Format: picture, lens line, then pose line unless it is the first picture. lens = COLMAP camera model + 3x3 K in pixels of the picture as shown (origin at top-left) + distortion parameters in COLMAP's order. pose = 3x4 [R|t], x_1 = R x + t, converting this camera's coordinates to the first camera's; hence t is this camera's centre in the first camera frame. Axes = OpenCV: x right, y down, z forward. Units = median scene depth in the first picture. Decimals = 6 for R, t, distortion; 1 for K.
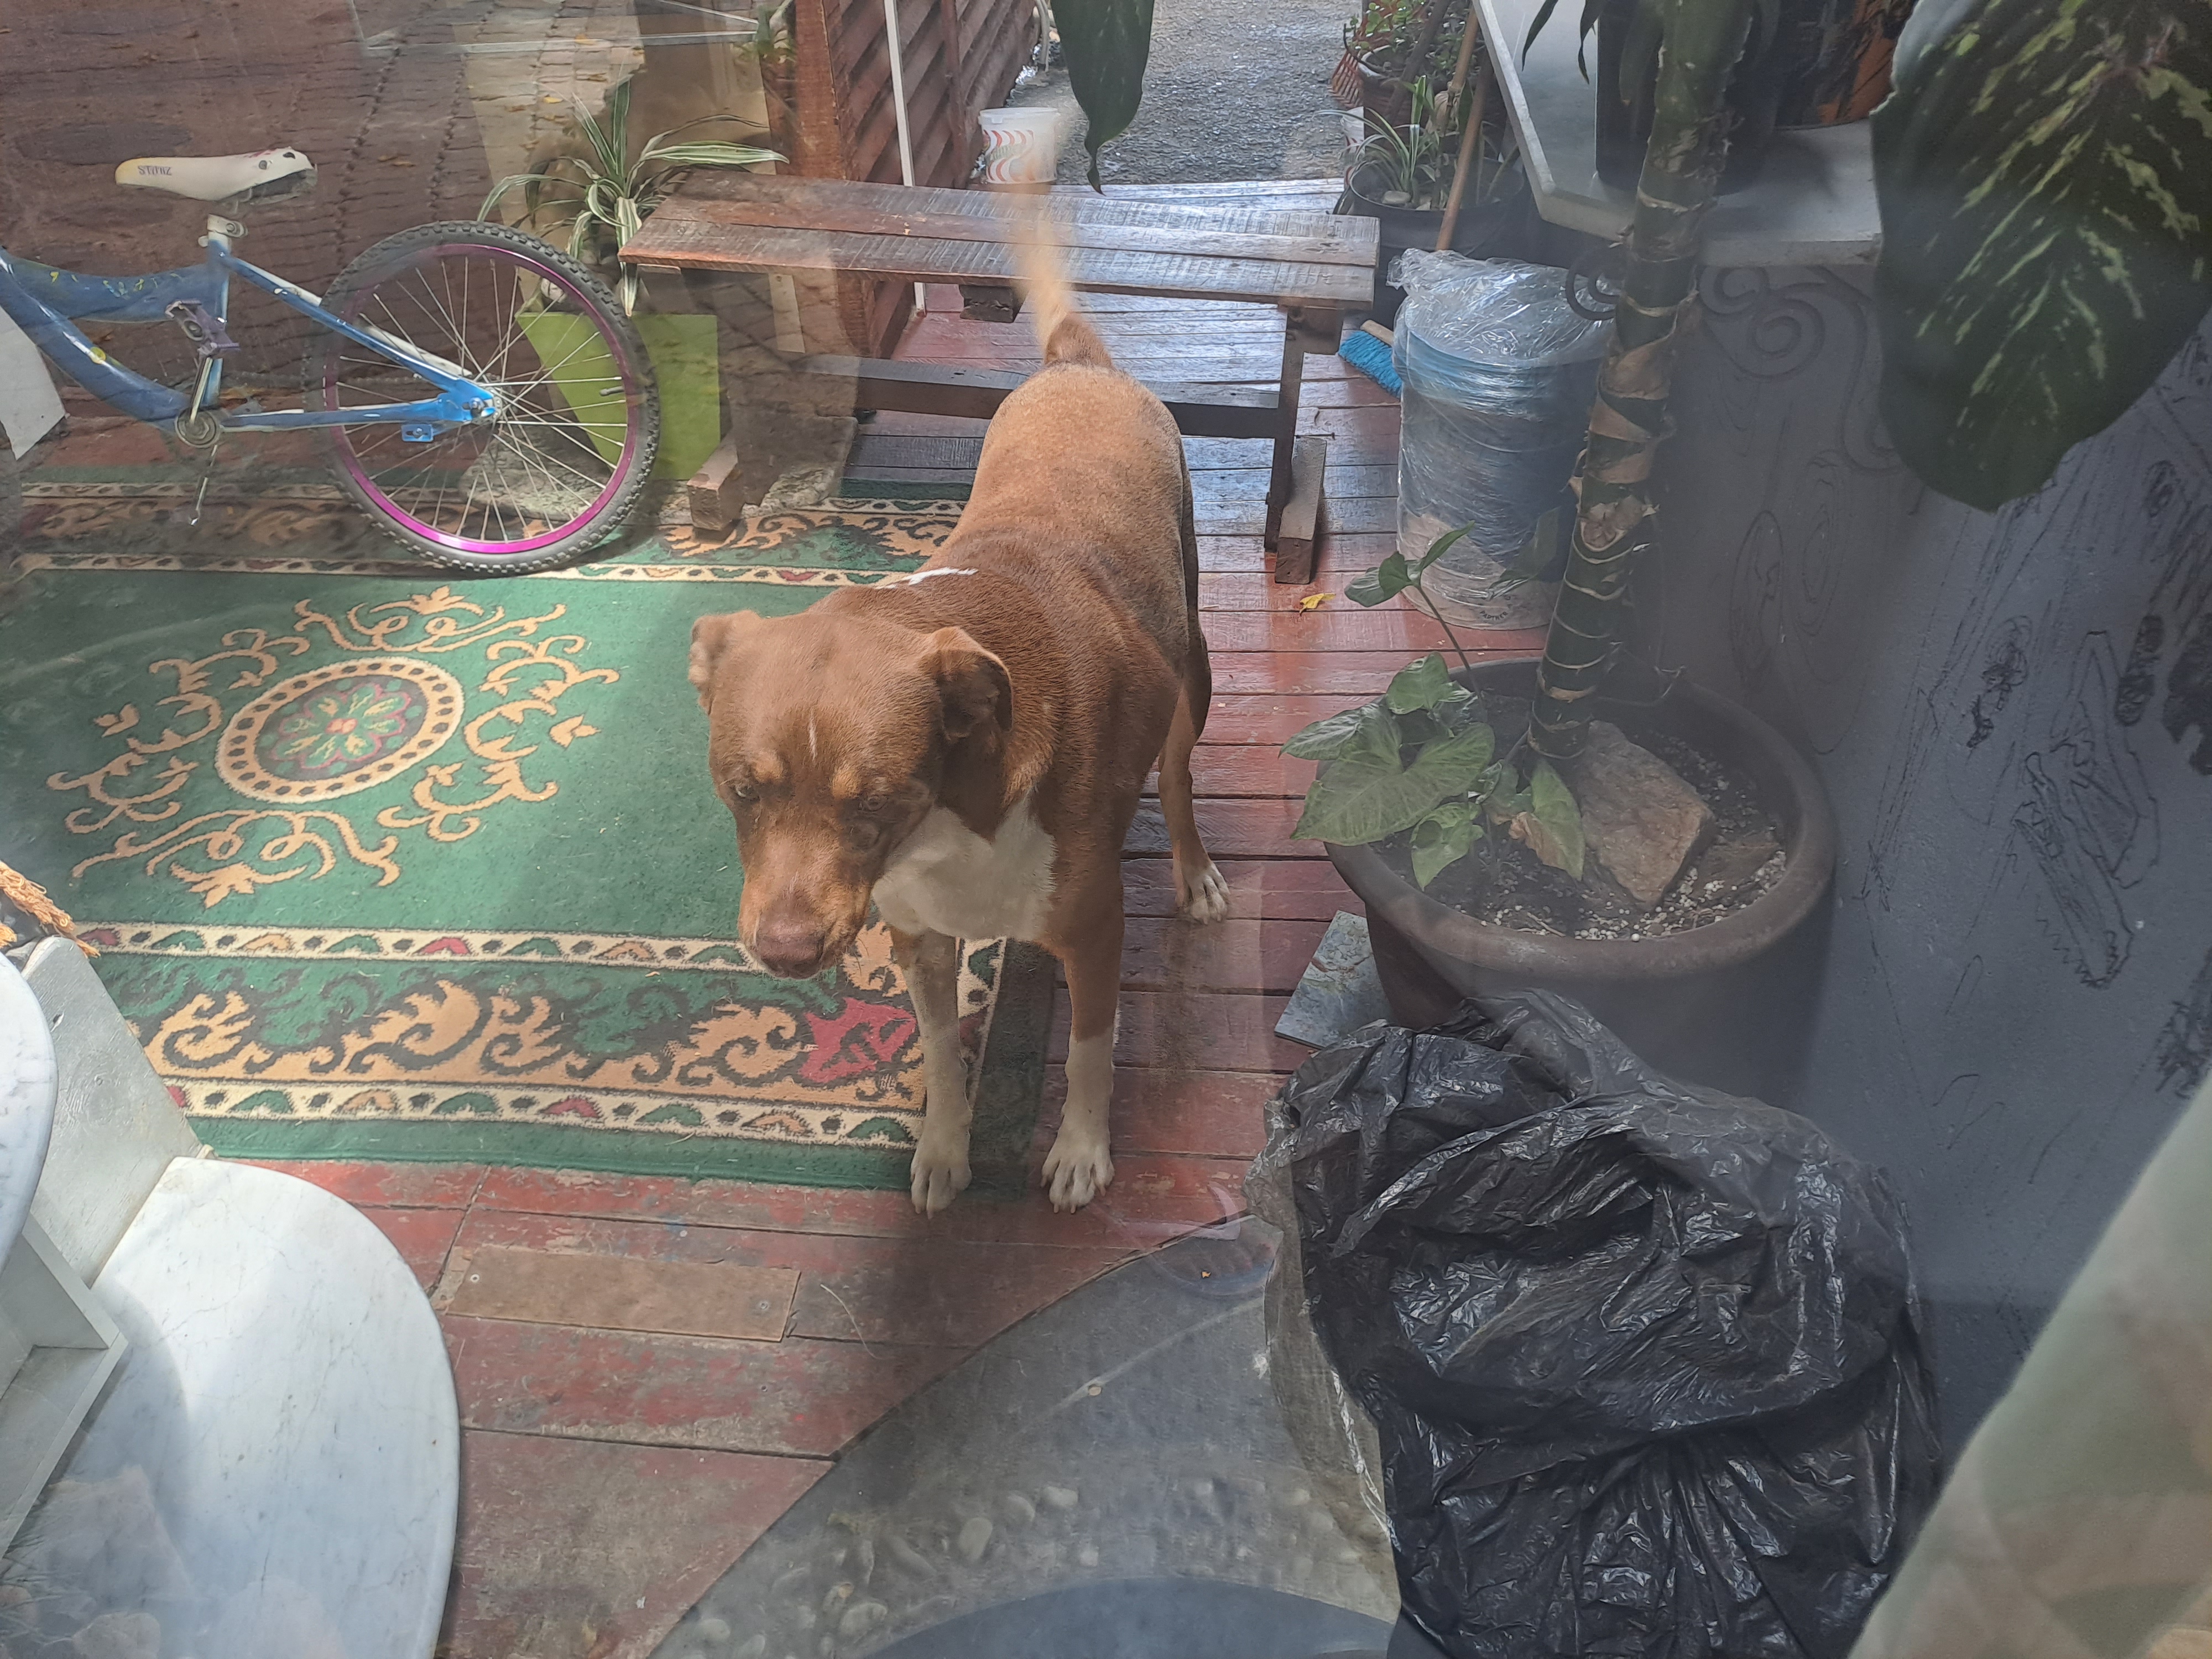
lens RADIAL K [[1642.6, 0, 1071.2], [0, 1642.6, 858.7], [0, 0, 1]] dist [0.052067, -0.063734]
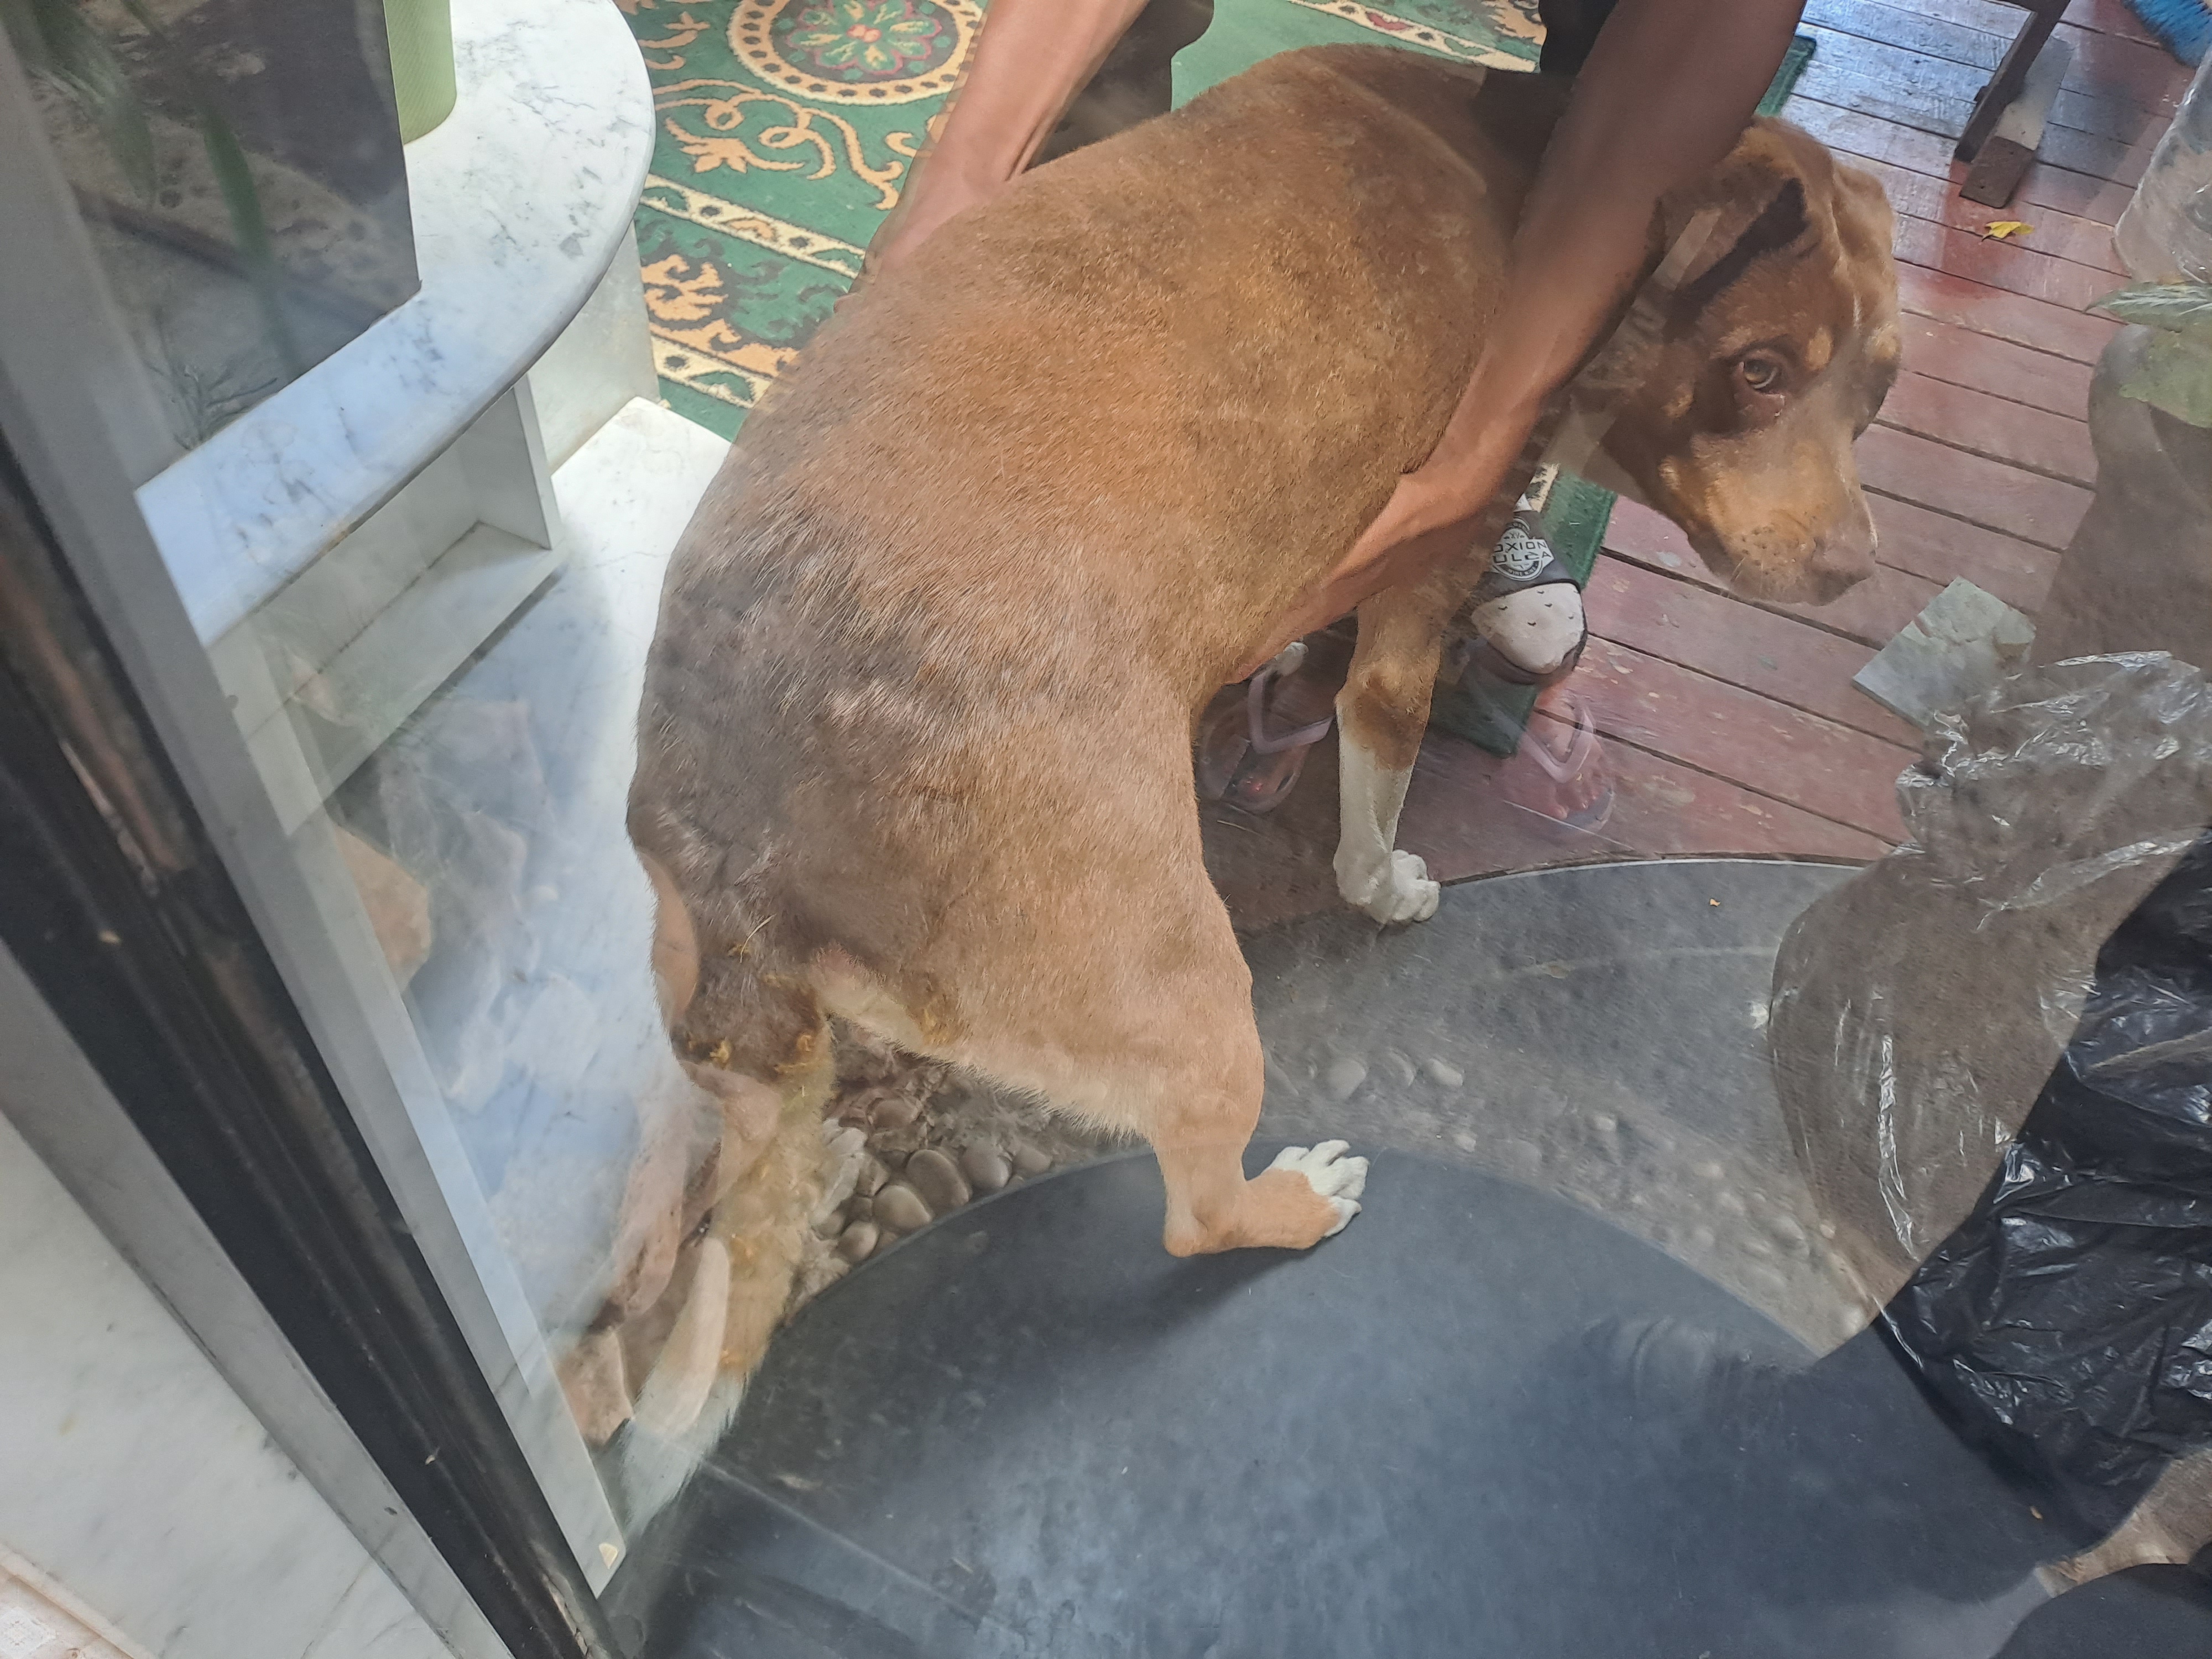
lens RADIAL K [[1642.6, 0, 1054.7], [0, 1642.6, 843.5], [0, 0, 1]] dist [0.052067, -0.063734]
pose [[0.933422, 0.344034, -0.101802, -0.127463], [-0.317091, 0.923808, 0.214553, 0.120030], [0.167859, -0.167988, 0.971393, 0.096296]]
